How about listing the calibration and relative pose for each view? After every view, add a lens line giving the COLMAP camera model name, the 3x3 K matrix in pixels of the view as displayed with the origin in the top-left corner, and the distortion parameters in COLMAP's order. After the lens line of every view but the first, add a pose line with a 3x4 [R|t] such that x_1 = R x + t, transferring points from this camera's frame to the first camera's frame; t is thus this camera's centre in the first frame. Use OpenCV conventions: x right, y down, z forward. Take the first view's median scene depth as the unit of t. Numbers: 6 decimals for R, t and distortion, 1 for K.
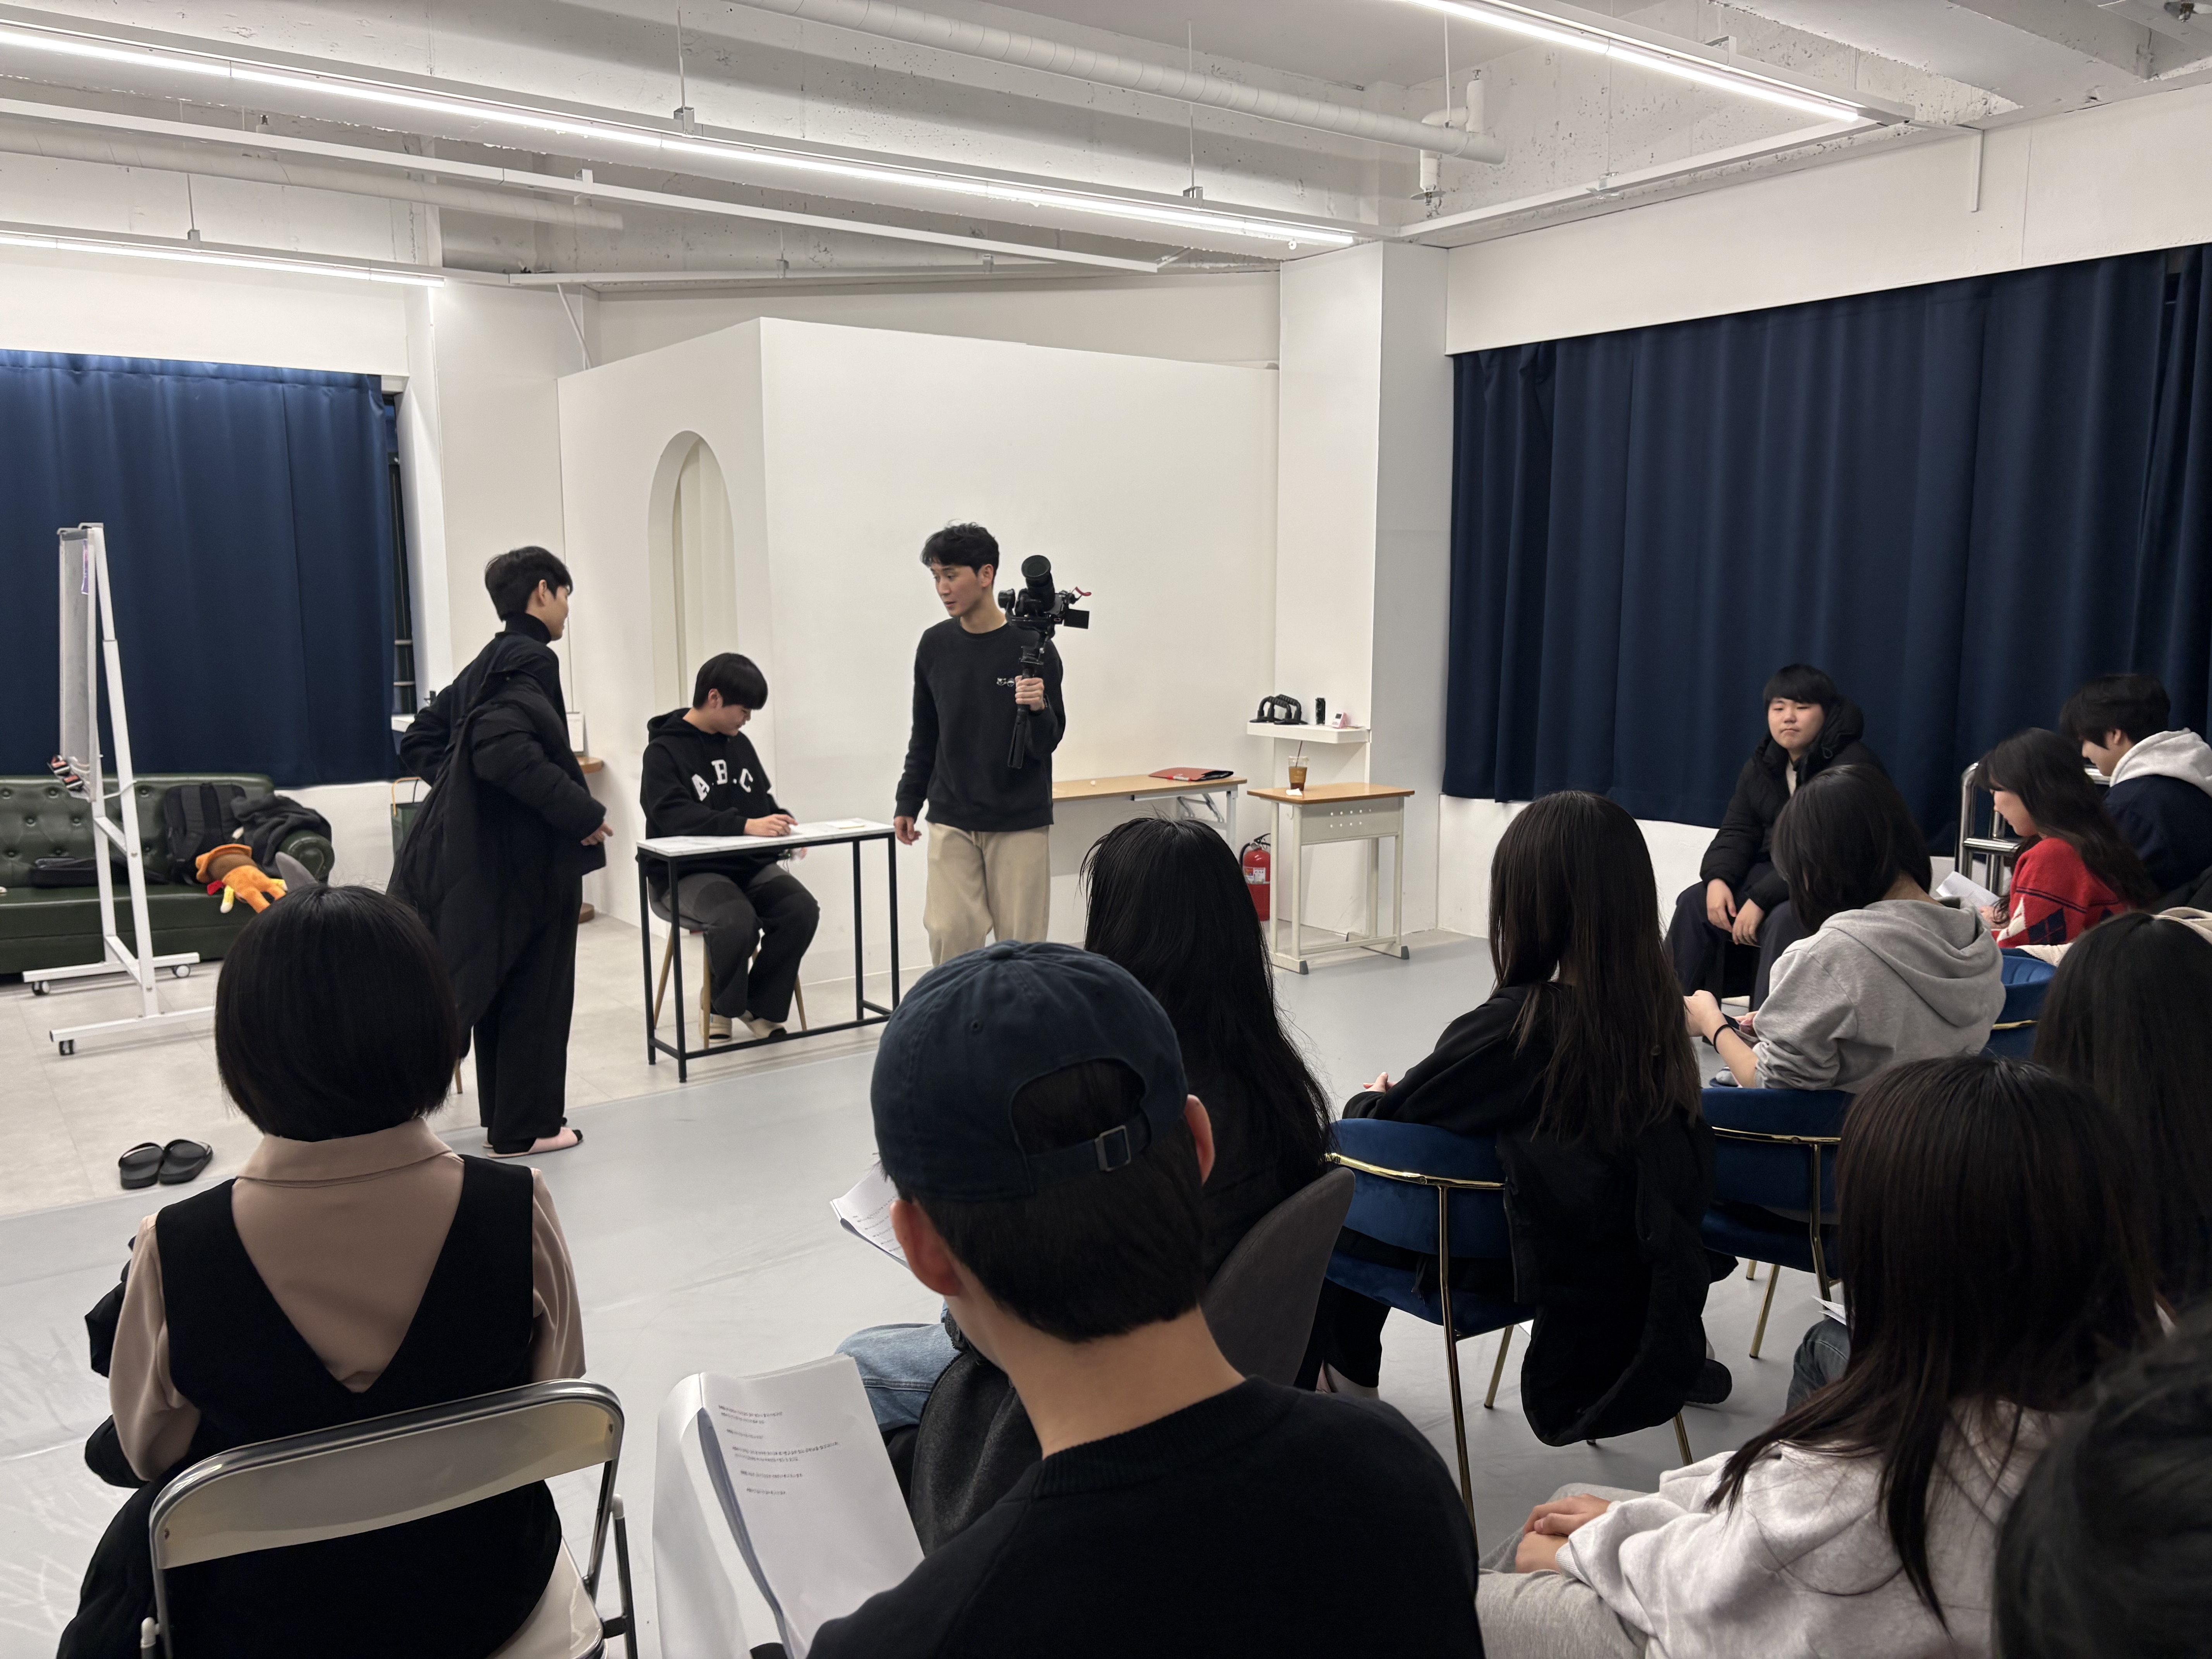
lens RADIAL K [[1708.8, 0, 1105.8], [0, 1708.8, 834.1], [0, 0, 1]] dist [0.015955, -0.001571]
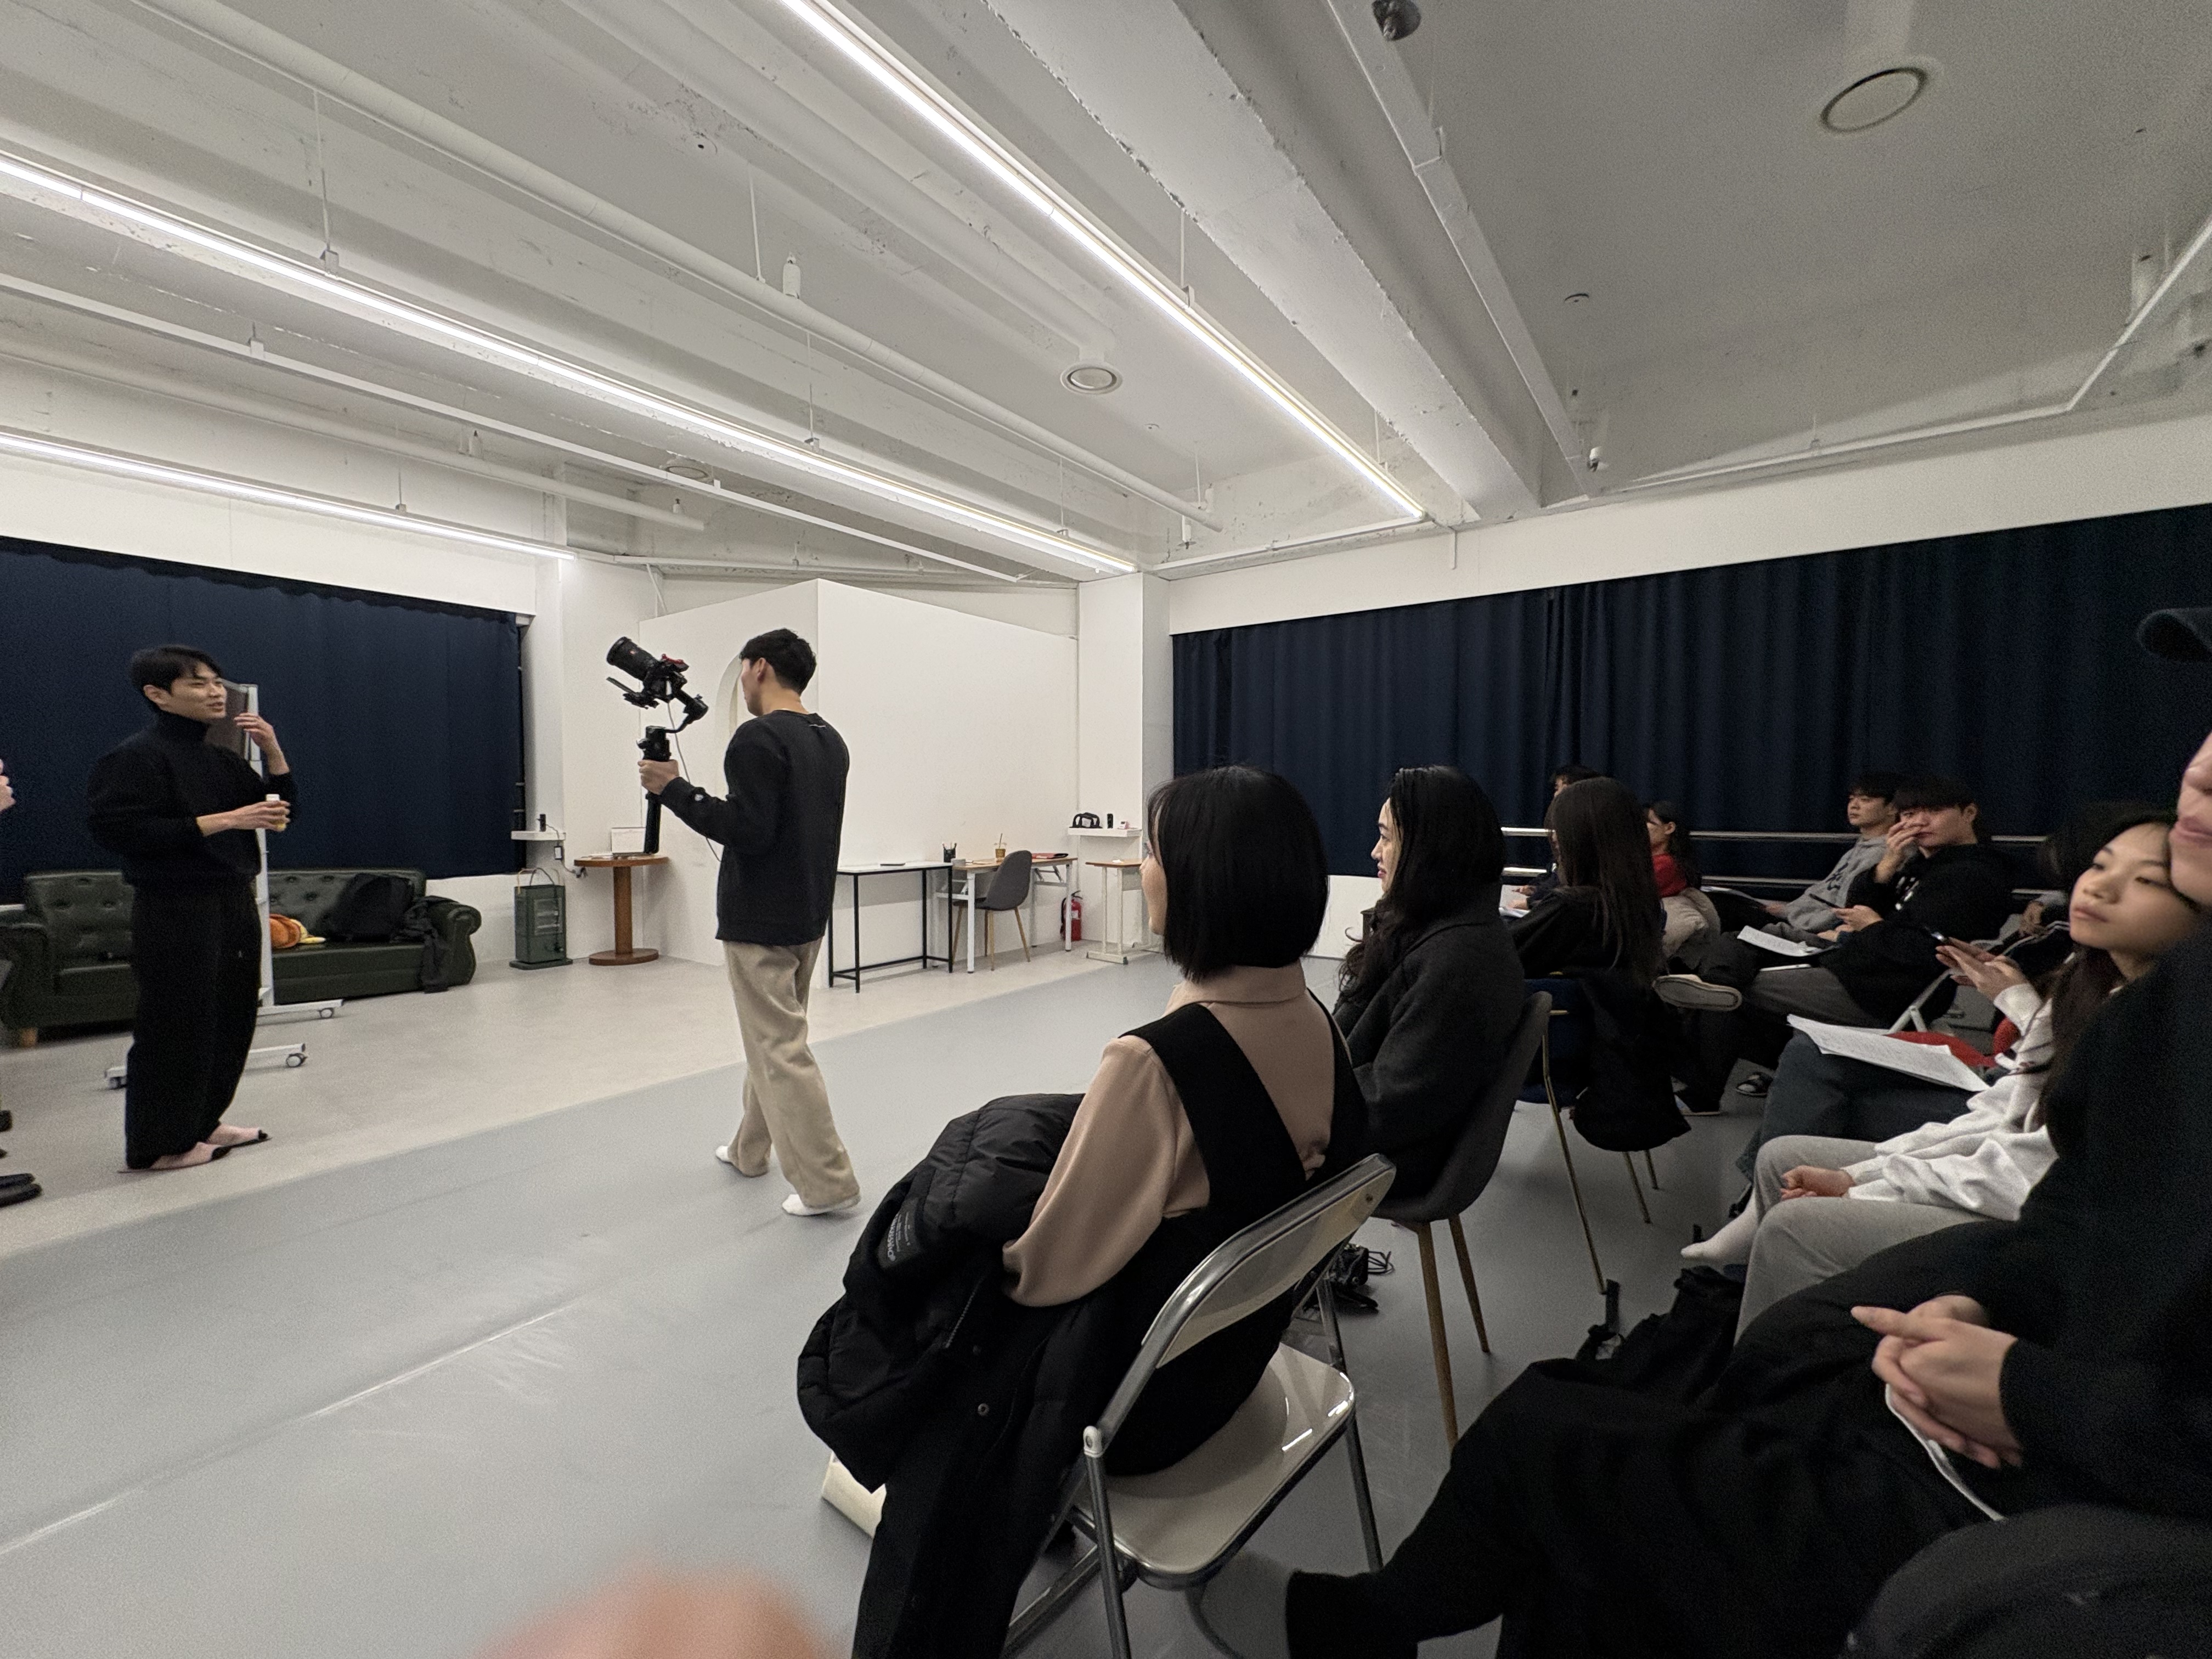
lens RADIAL K [[885.4, 0, 1105.1], [0, 885.4, 830.4], [0, 0, 1]] dist [-0.001648, -0.000092]
pose [[0.954119, -0.008121, 0.299316, -0.166921], [0.039192, 0.994419, -0.097953, 0.031645], [-0.296850, 0.105189, 0.949113, 0.105655]]
